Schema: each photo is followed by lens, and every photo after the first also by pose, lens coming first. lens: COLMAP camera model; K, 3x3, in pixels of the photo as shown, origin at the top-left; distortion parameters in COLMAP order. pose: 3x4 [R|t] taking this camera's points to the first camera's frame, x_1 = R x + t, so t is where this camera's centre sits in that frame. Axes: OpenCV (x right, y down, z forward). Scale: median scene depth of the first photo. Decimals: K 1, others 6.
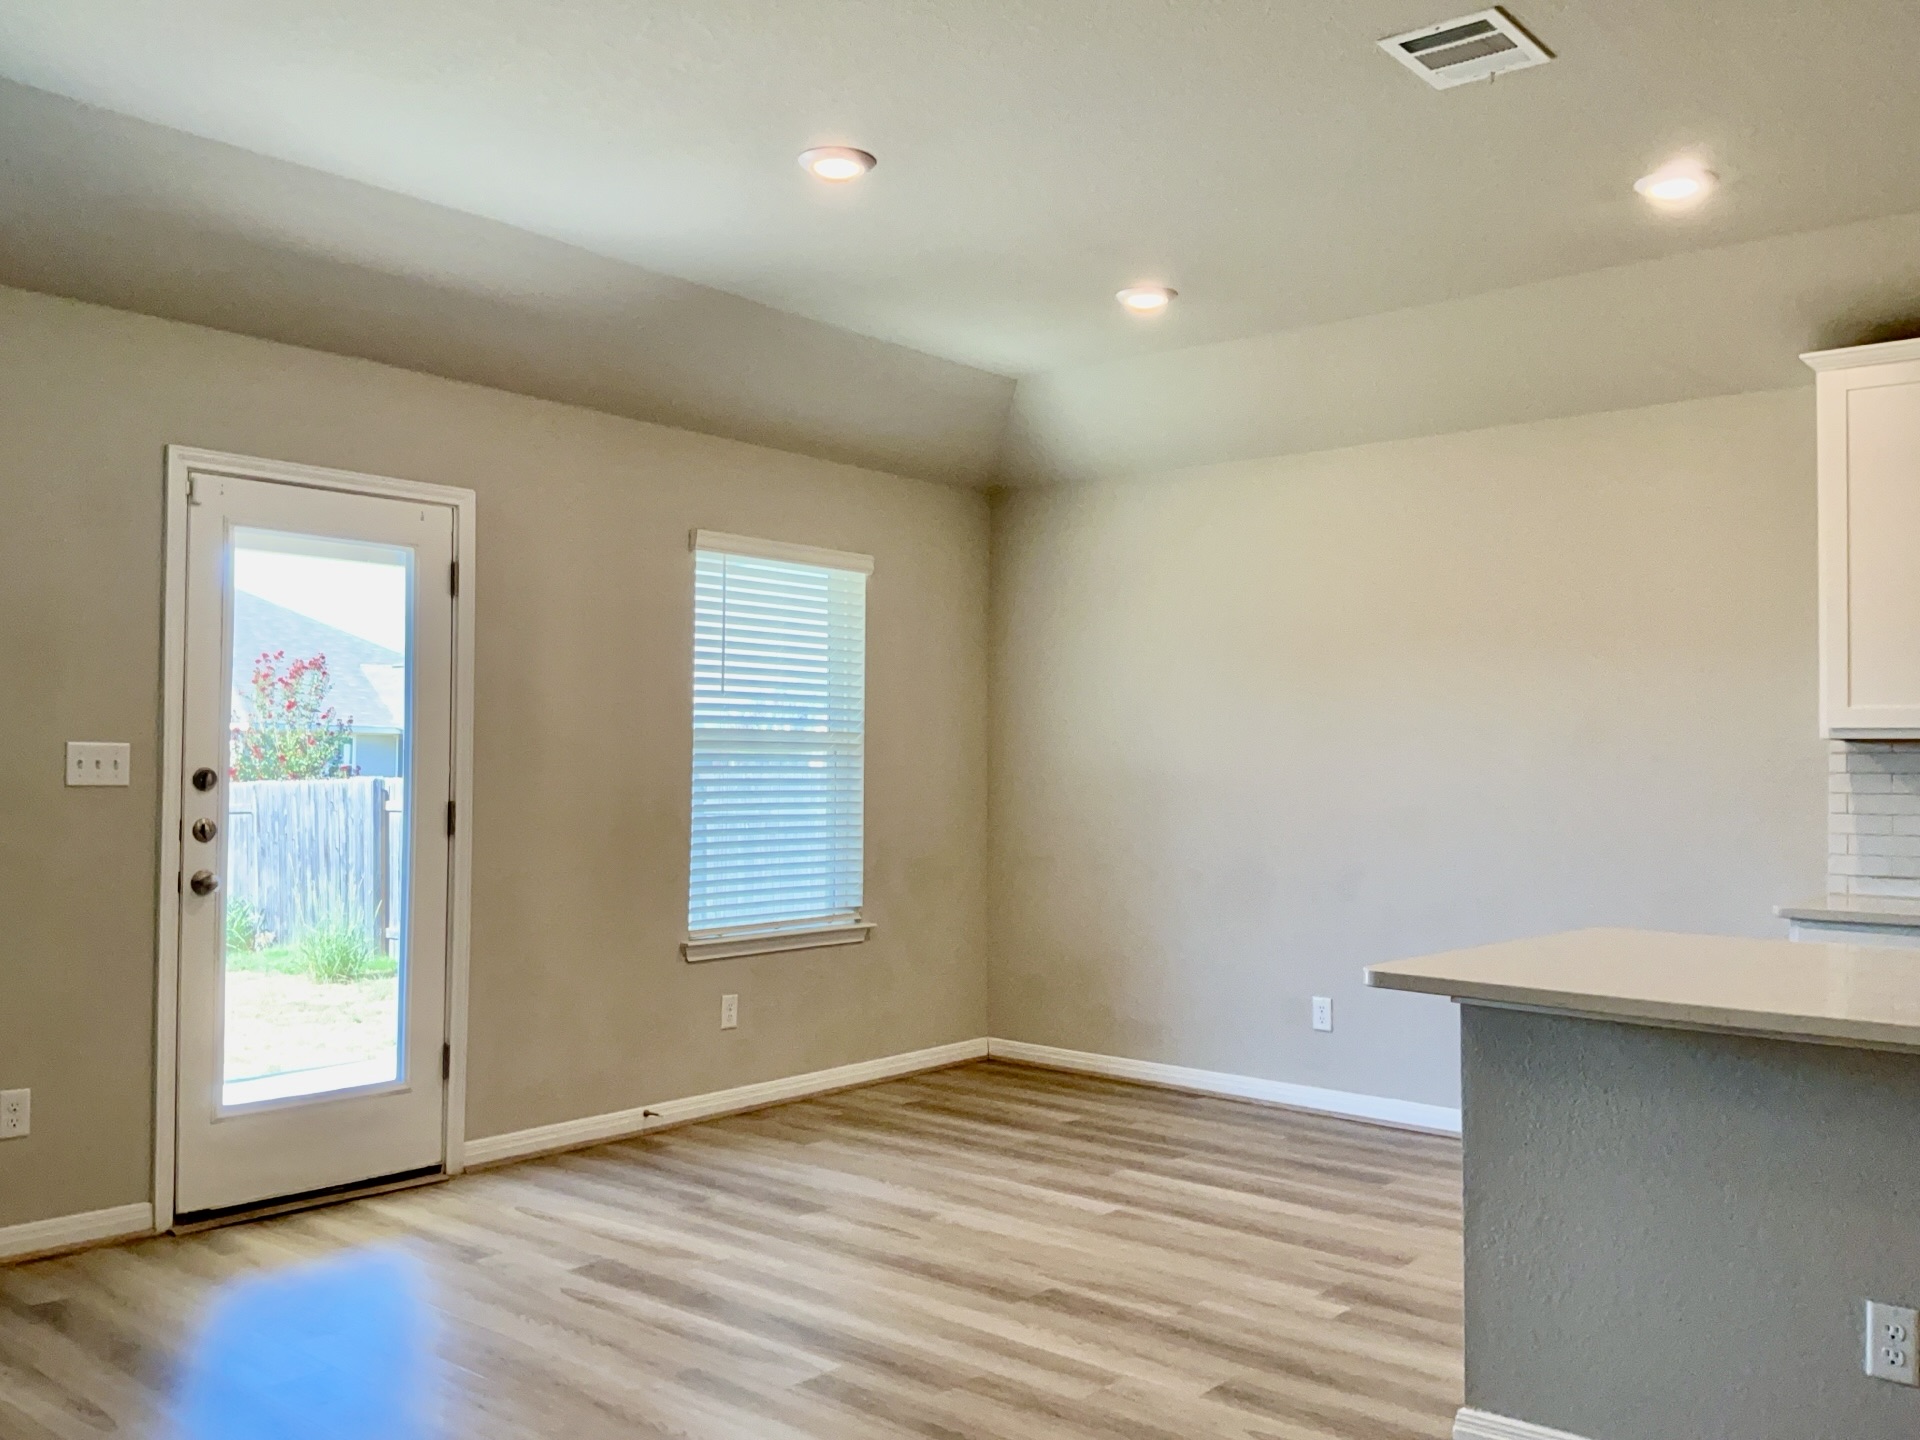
lens RADIAL K [[1628.0, 0, 958.9], [0, 1628.0, 714.7], [0, 0, 1]] dist [0.174477, -0.372542]
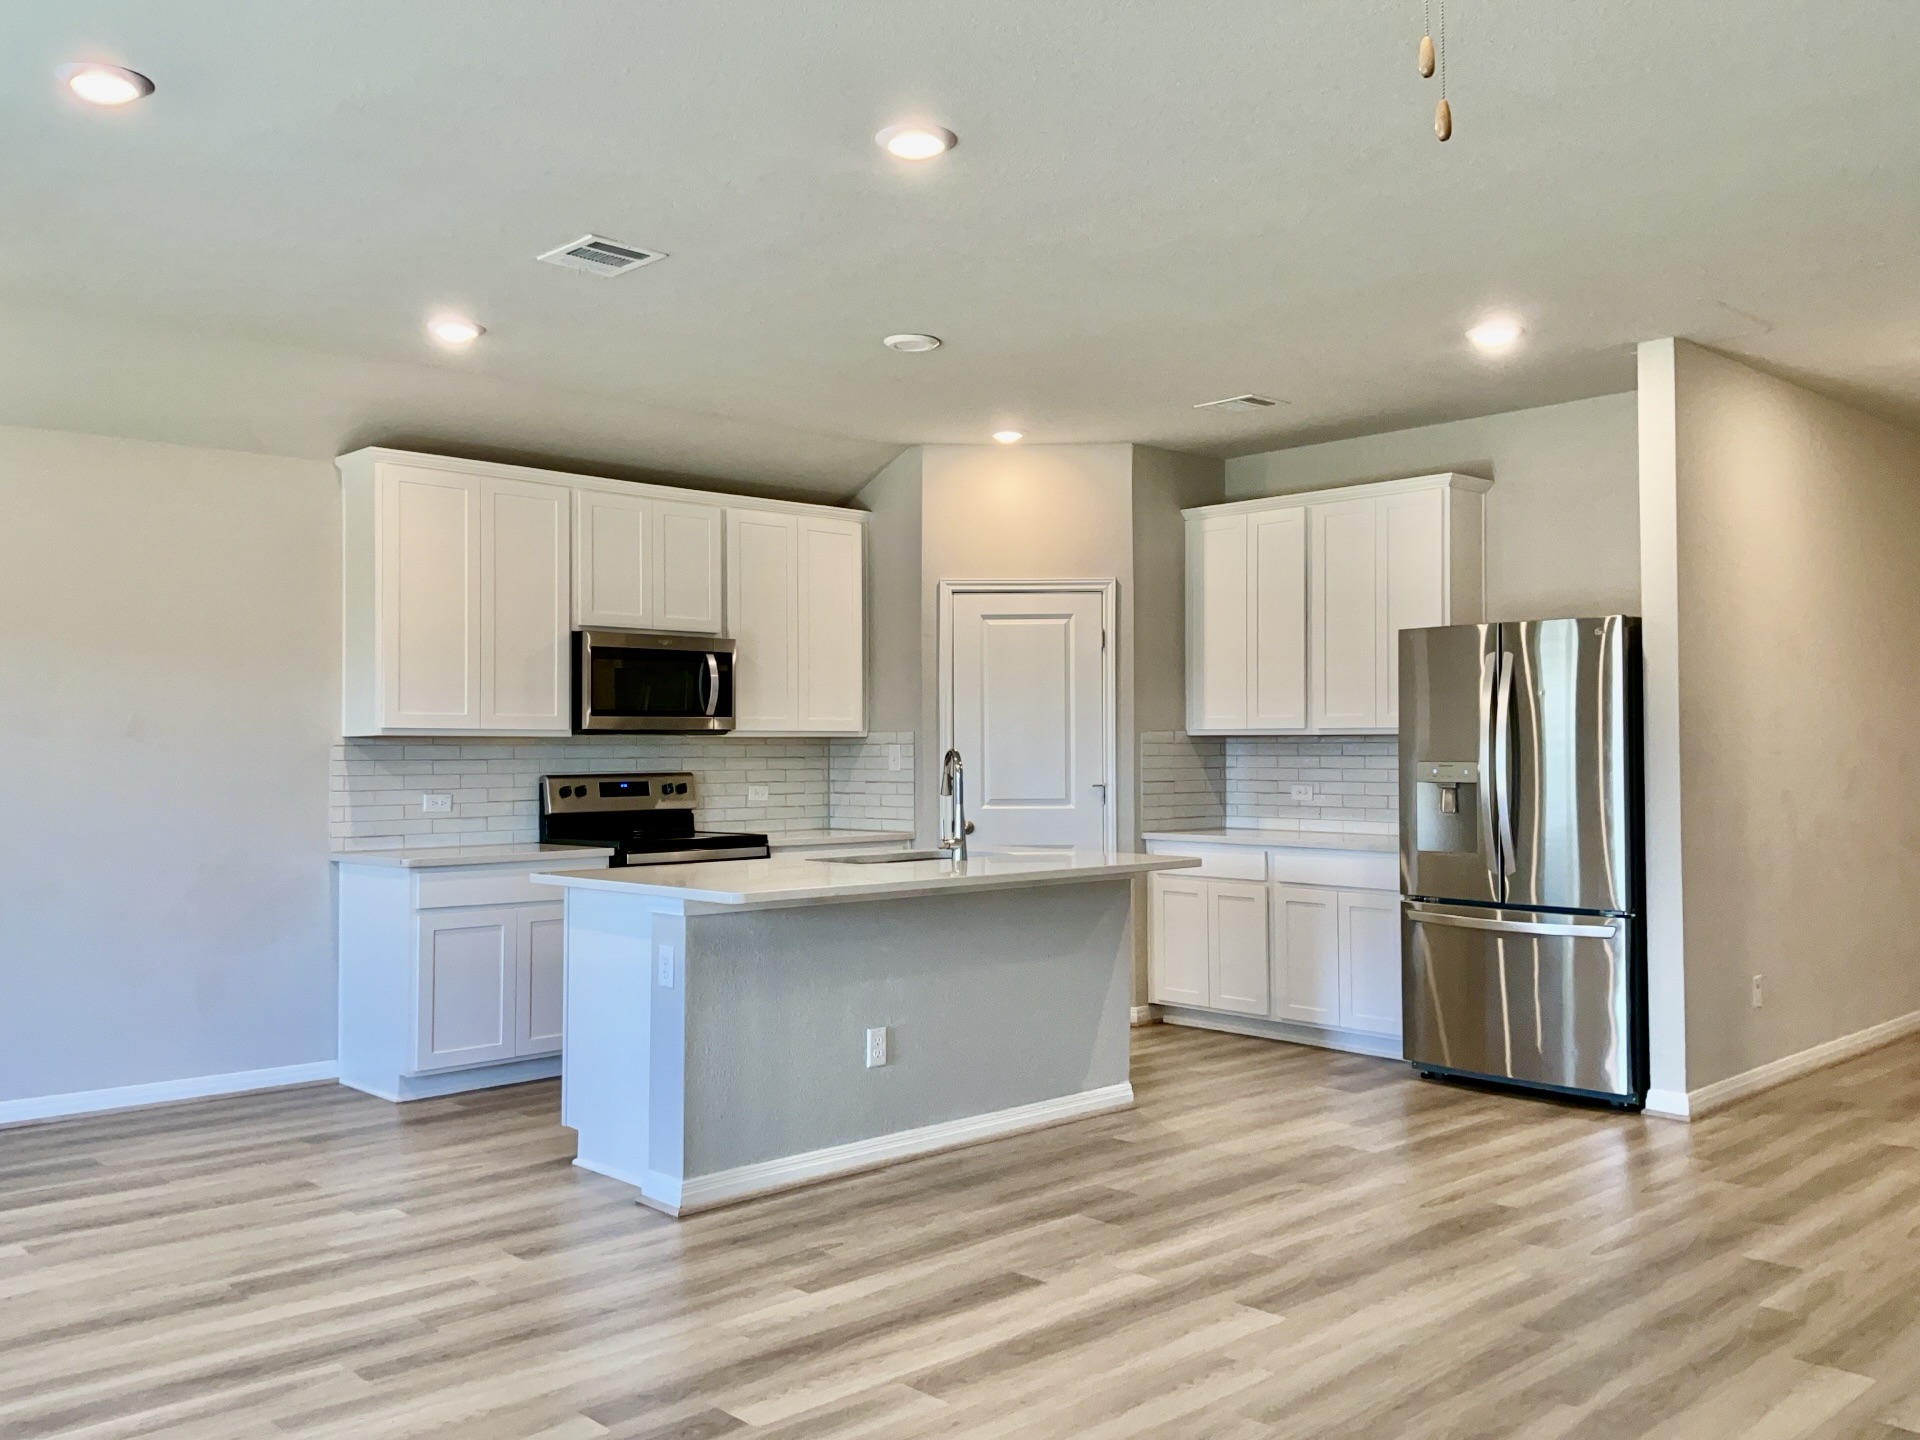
lens RADIAL K [[1628.0, 0, 958.9], [0, 1628.0, 714.7], [0, 0, 1]] dist [0.174477, -0.372542]
pose [[0.100069, 0.012879, 0.994897, -0.887484], [-0.027409, 0.999572, -0.010183, -0.001993], [-0.994603, -0.026250, 0.100379, 0.453707]]
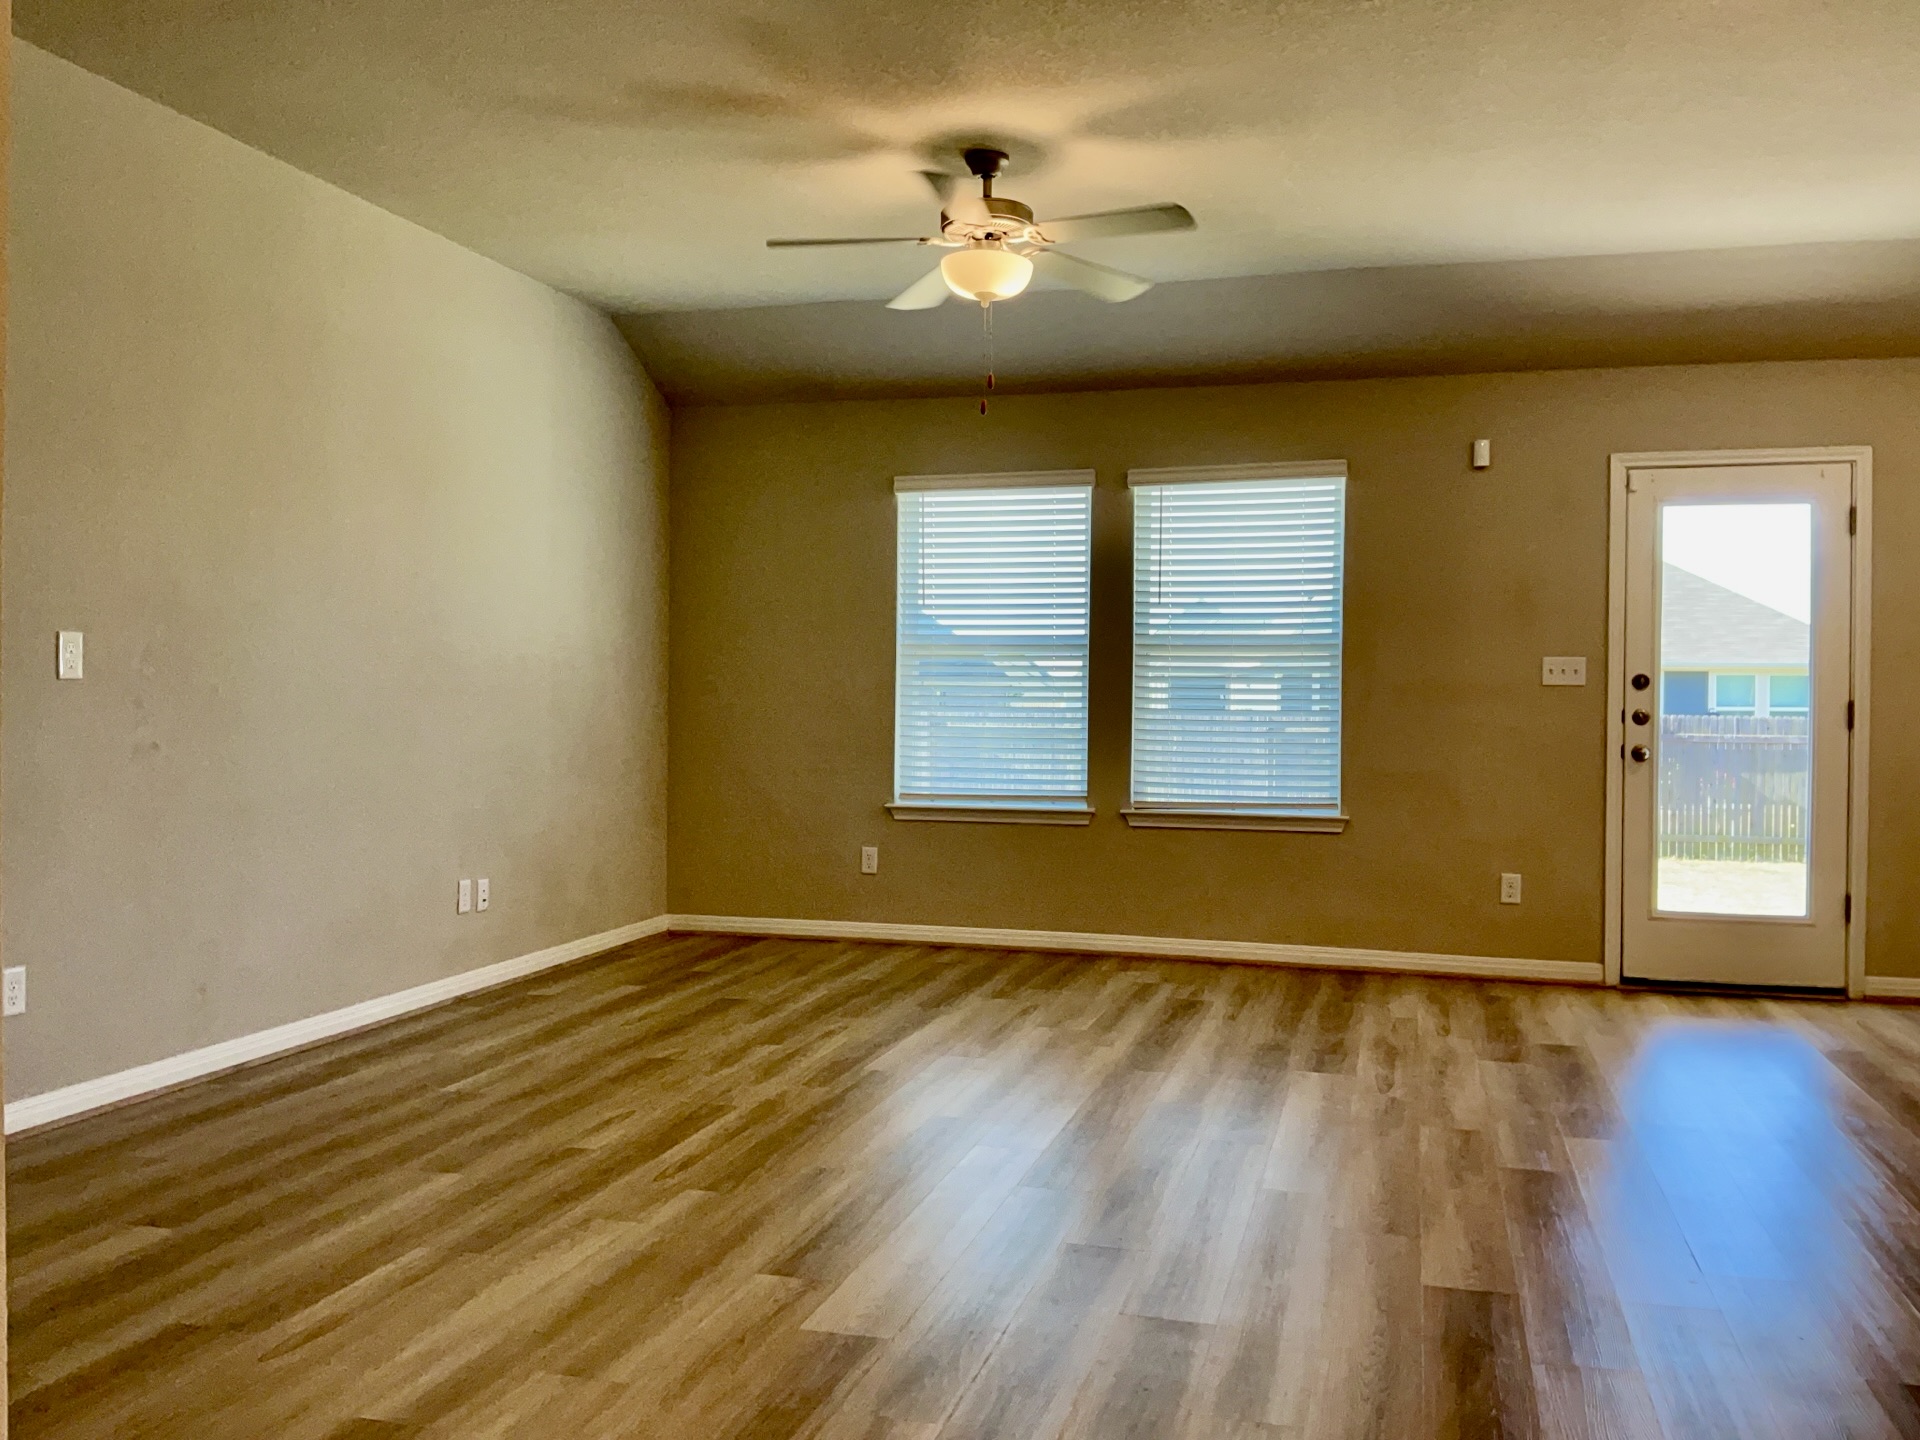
lens RADIAL K [[1628.0, 0, 958.9], [0, 1628.0, 714.7], [0, 0, 1]] dist [0.174477, -0.372542]
pose [[0.425260, 0.001347, -0.905070, 0.586498], [0.022555, 0.999673, 0.012086, 0.036003], [0.904790, -0.025554, 0.425090, -0.148156]]
